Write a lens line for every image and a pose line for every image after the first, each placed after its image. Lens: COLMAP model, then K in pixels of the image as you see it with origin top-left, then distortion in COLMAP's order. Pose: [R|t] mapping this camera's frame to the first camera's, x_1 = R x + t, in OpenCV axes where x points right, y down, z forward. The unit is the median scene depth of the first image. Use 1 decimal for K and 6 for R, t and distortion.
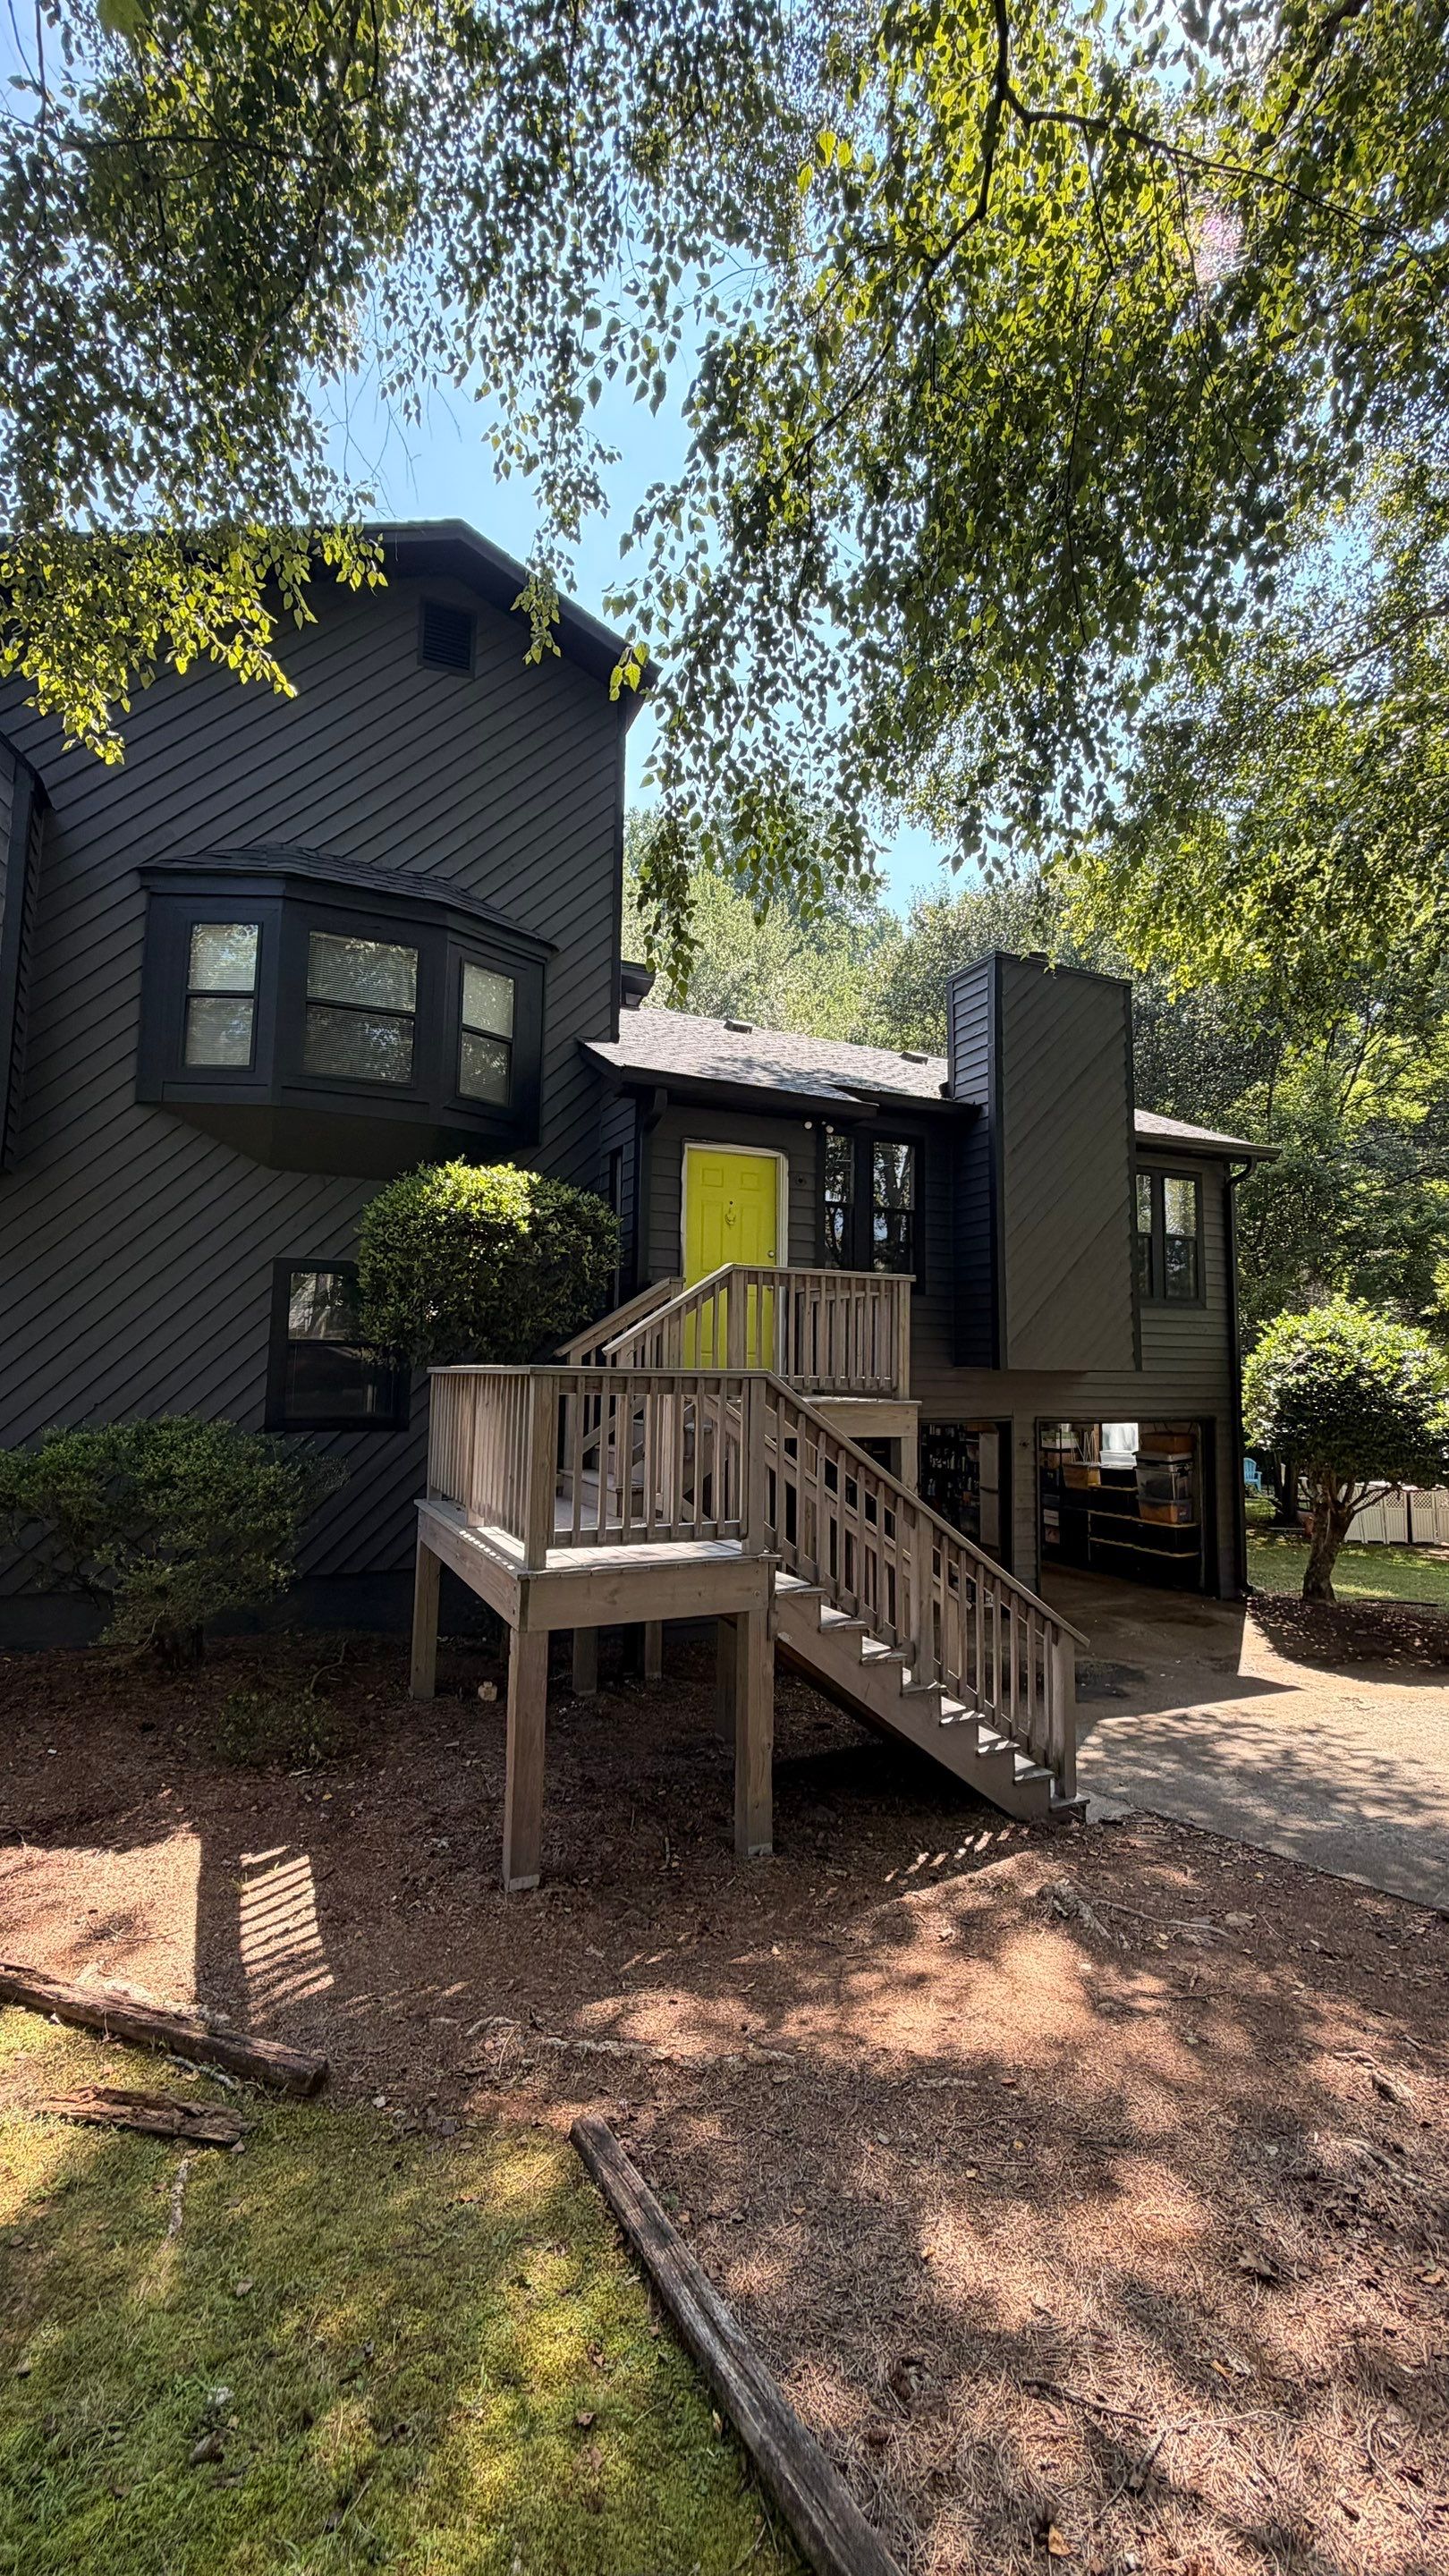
lens RADIAL K [[1030.6, 0, 729.9], [0, 1030.6, 1285.5], [0, 0, 1]] dist [-0.000118, -0.000025]
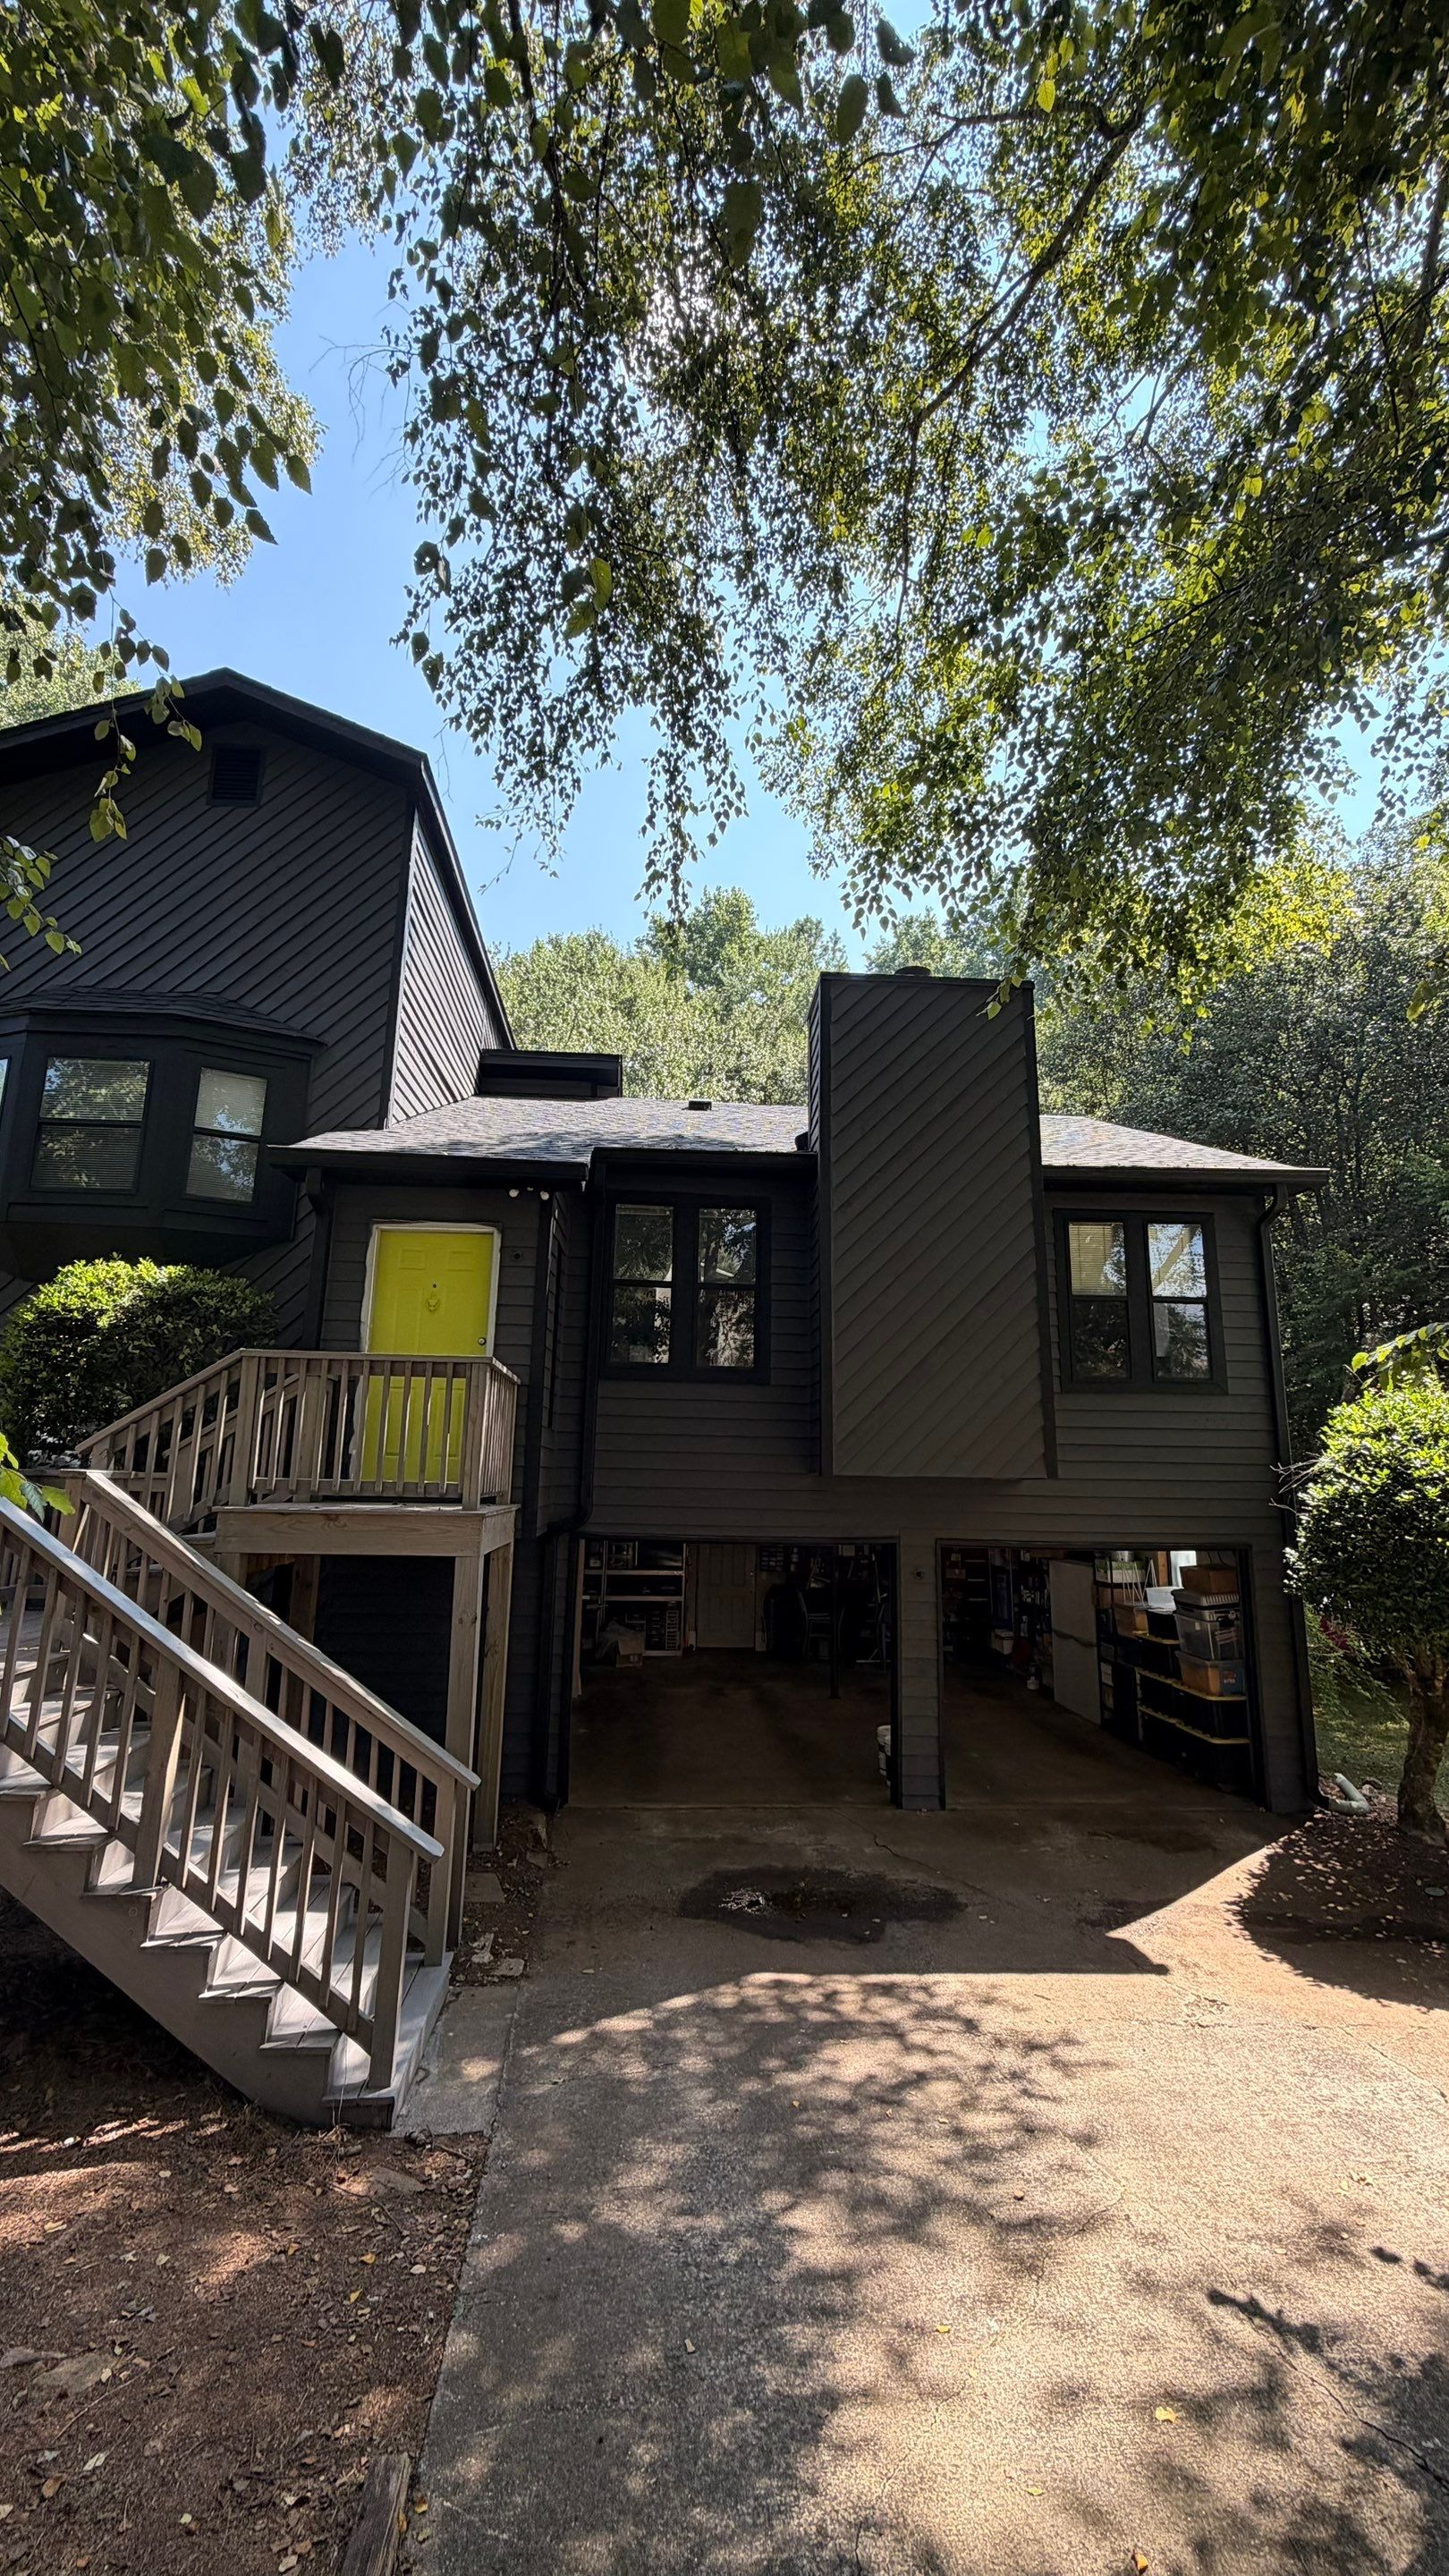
lens RADIAL K [[1030.6, 0, 729.9], [0, 1030.6, 1285.5], [0, 0, 1]] dist [-0.000118, -0.000025]
pose [[0.933845, -0.066503, -0.351442, 0.608590], [0.026986, 0.992863, -0.116171, 0.033103], [0.356660, 0.099001, 0.928974, 0.280795]]
